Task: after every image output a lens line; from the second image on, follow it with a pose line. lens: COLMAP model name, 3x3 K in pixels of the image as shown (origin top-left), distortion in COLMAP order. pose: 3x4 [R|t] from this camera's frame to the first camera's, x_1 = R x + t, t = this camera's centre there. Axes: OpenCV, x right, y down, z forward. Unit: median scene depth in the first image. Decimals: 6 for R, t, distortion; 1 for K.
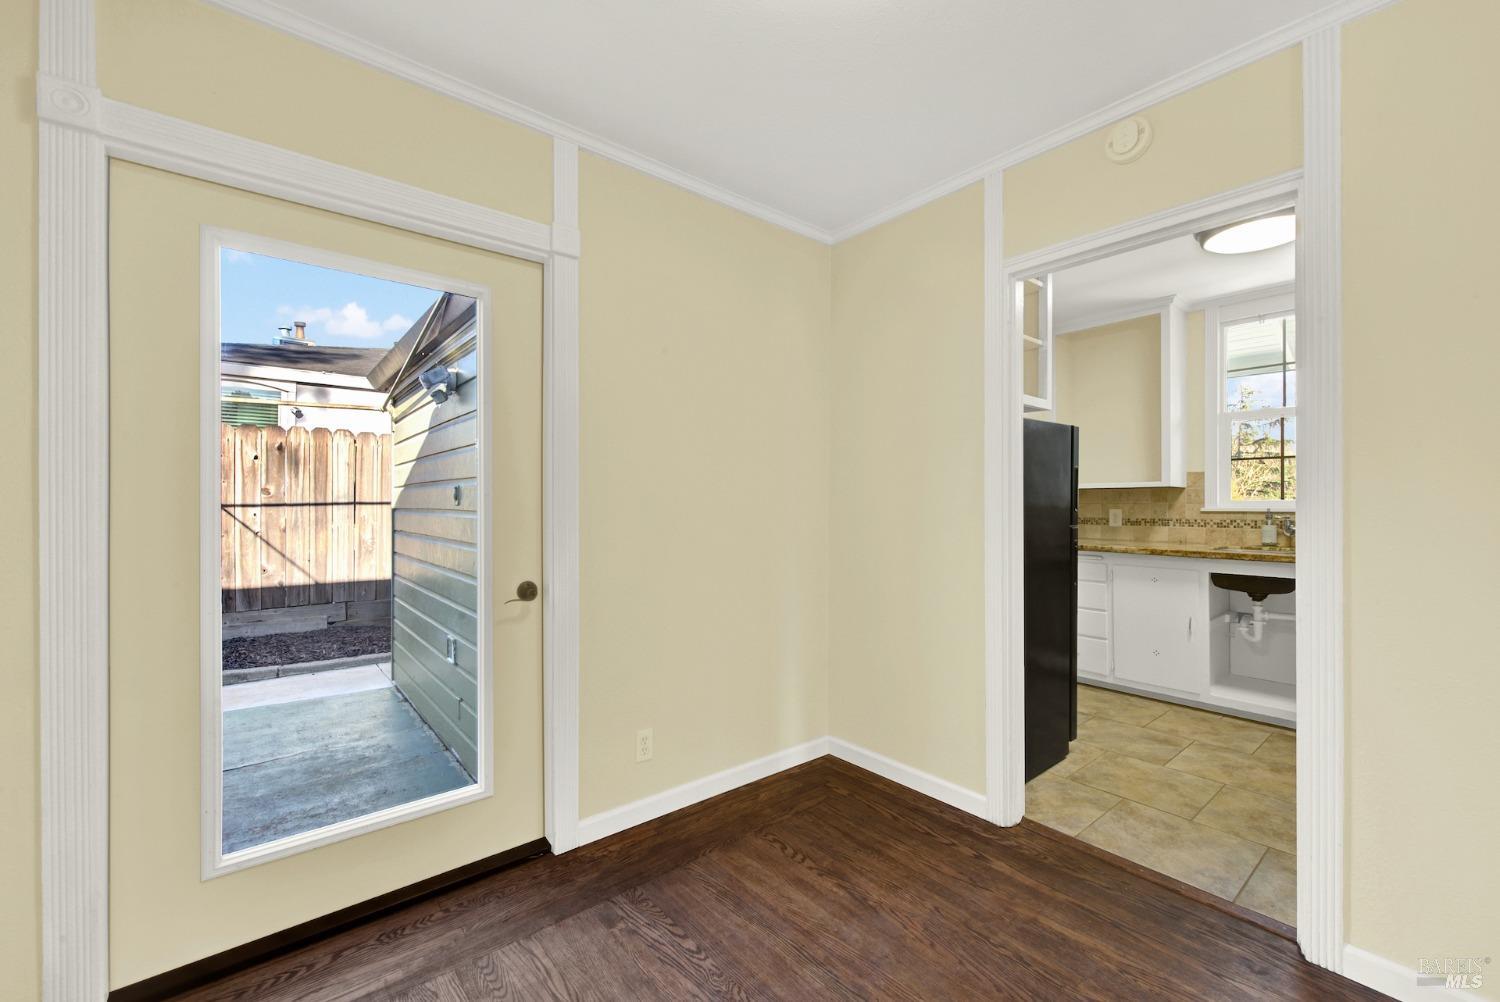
lens RADIAL K [[617.3, 0, 746.5], [0, 617.3, 504.7], [0, 0, 1]] dist [0.003239, -0.002933]
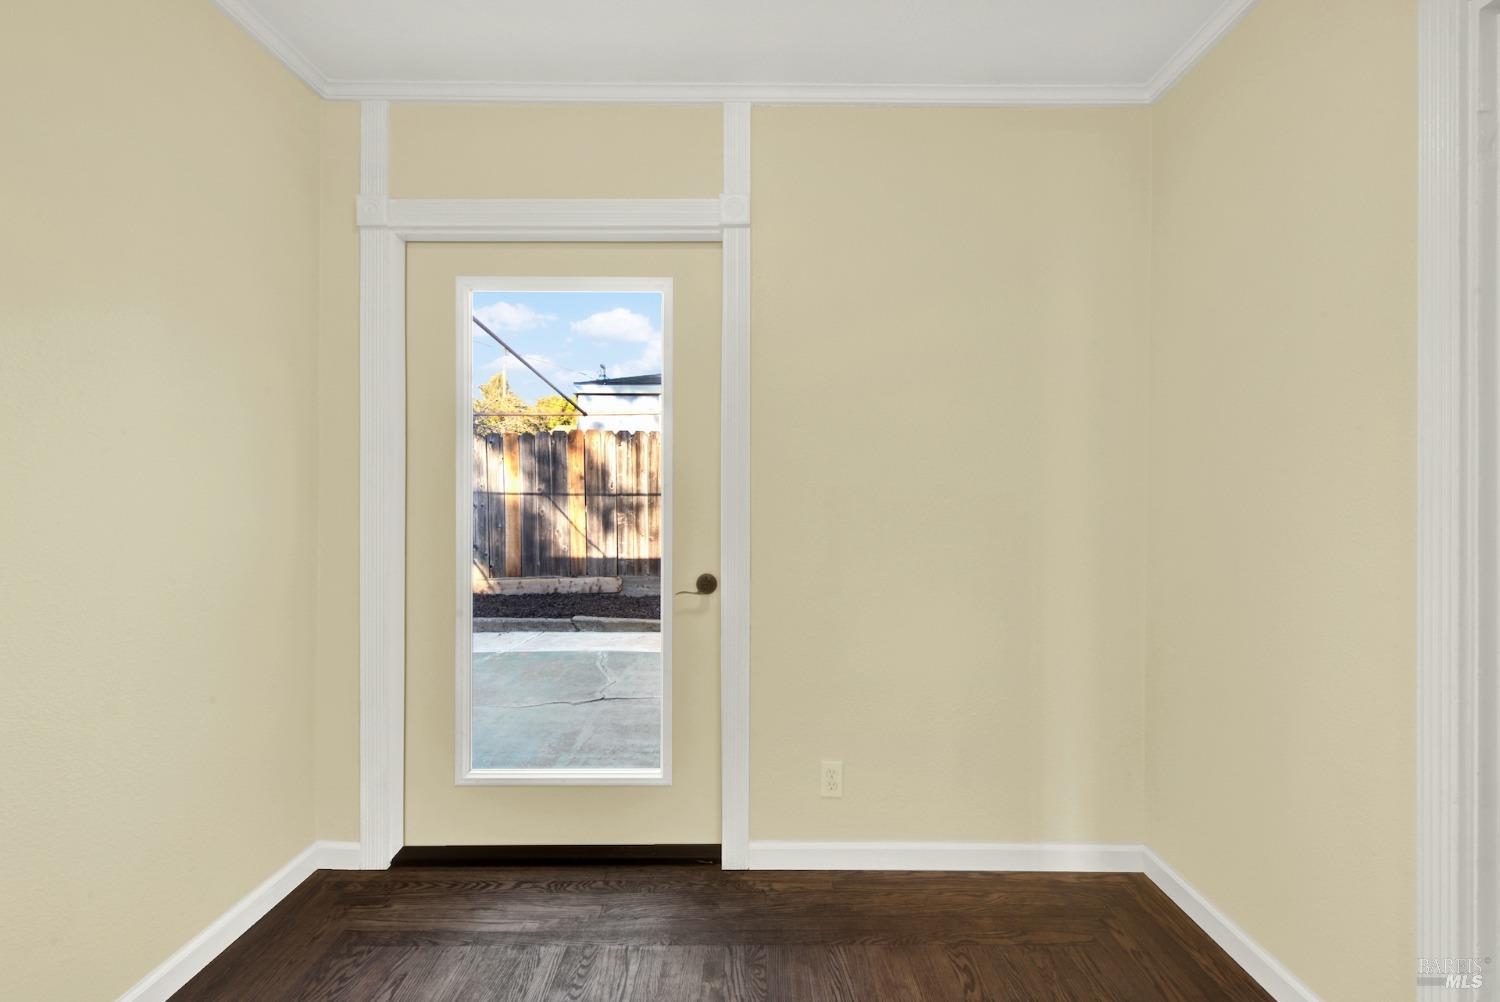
lens RADIAL K [[617.3, 0, 747.6], [0, 617.3, 491.0], [0, 0, 1]] dist [0.003239, -0.002933]
pose [[0.769770, 0.003516, -0.638312, 0.323970], [-0.004314, 0.999991, 0.000306, -0.006569], [0.638307, 0.002518, 0.769778, 0.309050]]
